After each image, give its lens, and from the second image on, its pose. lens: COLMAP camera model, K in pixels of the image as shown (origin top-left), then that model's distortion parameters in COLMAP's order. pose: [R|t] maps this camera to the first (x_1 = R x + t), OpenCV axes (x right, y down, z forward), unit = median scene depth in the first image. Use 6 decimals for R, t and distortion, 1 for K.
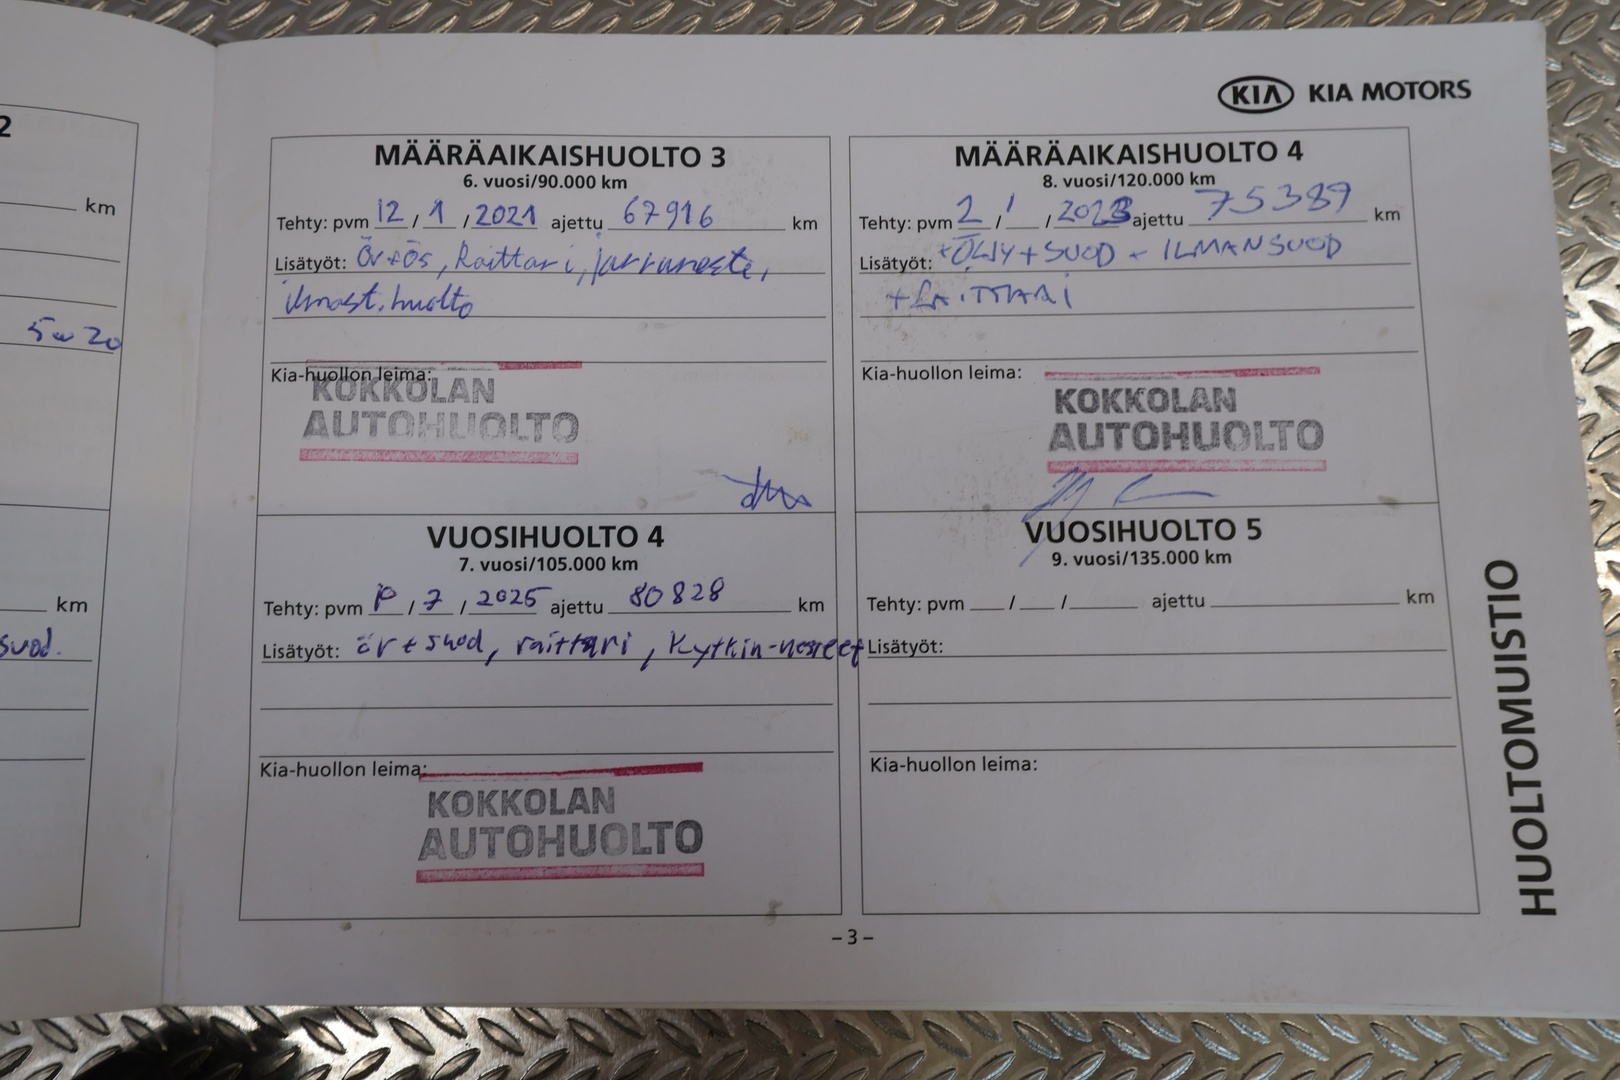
lens RADIAL K [[1395.0, 0, 810.0], [0, 1395.0, 540.0], [0, 0, 1]] dist [0.014488, 0.014412]
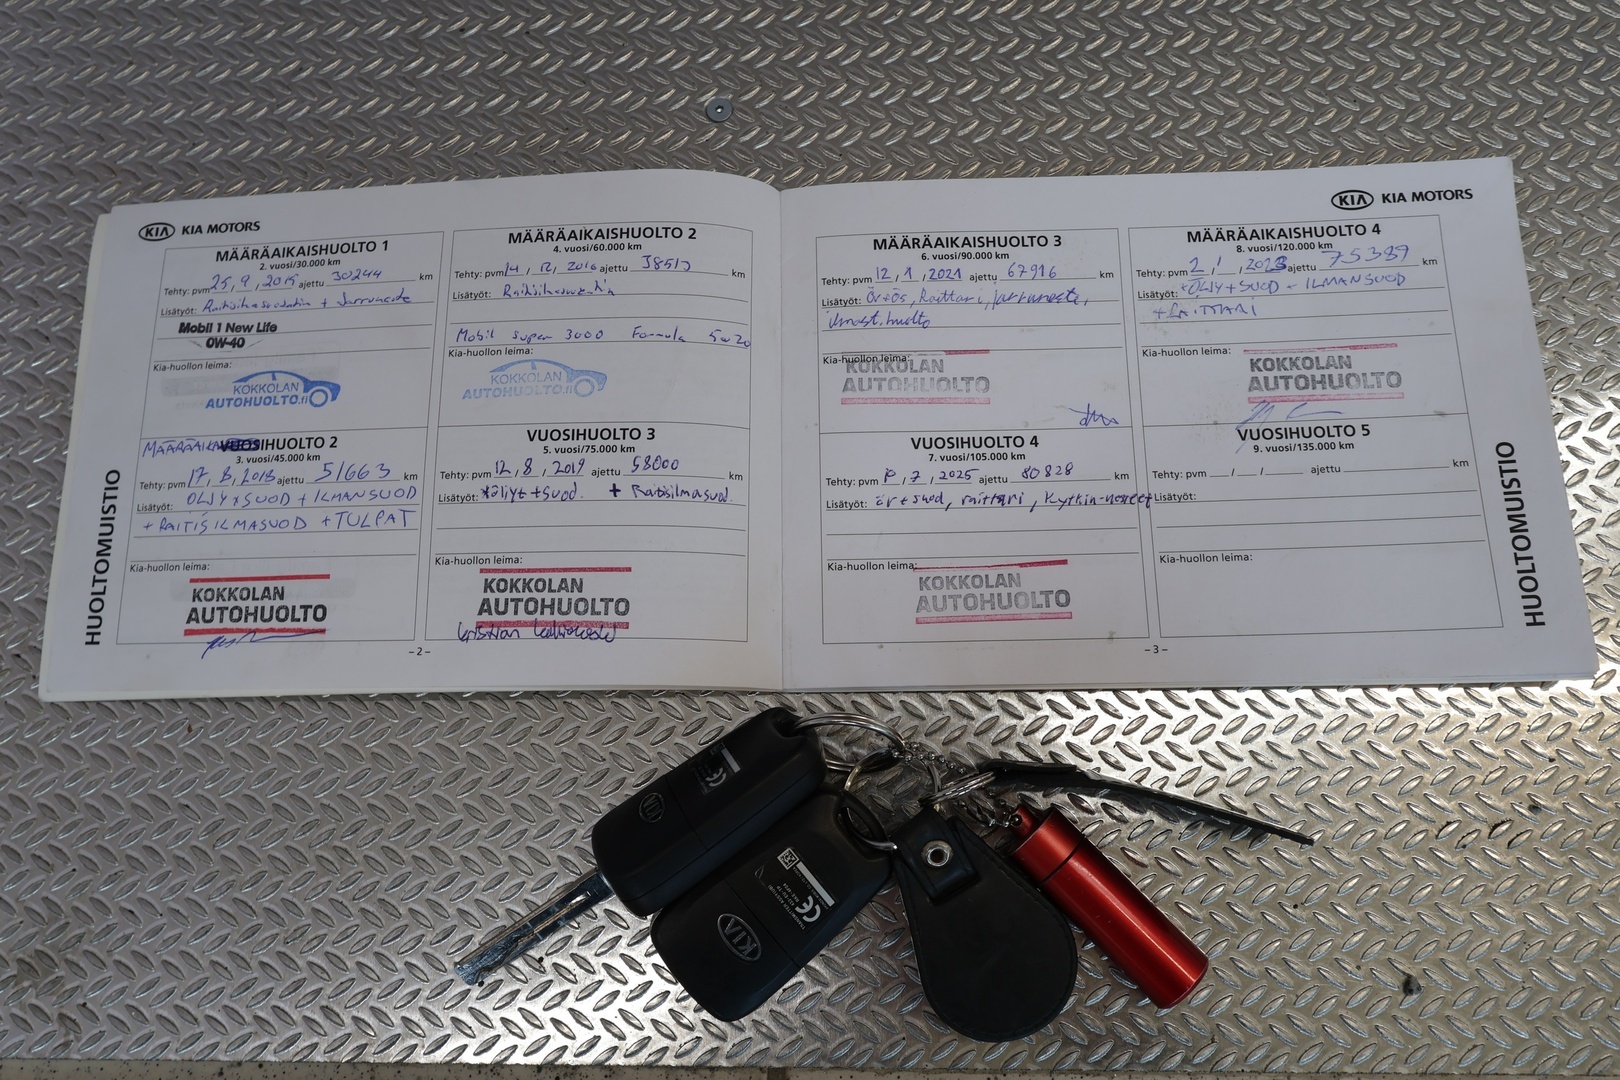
lens RADIAL K [[1395.0, 0, 810.0], [0, 1395.0, 540.0], [0, 0, 1]] dist [0.014488, 0.014412]
pose [[0.999103, -0.017626, -0.038496, -0.334359], [0.013517, 0.994434, -0.104493, 0.312119], [0.040123, 0.103879, 0.993780, -0.817124]]
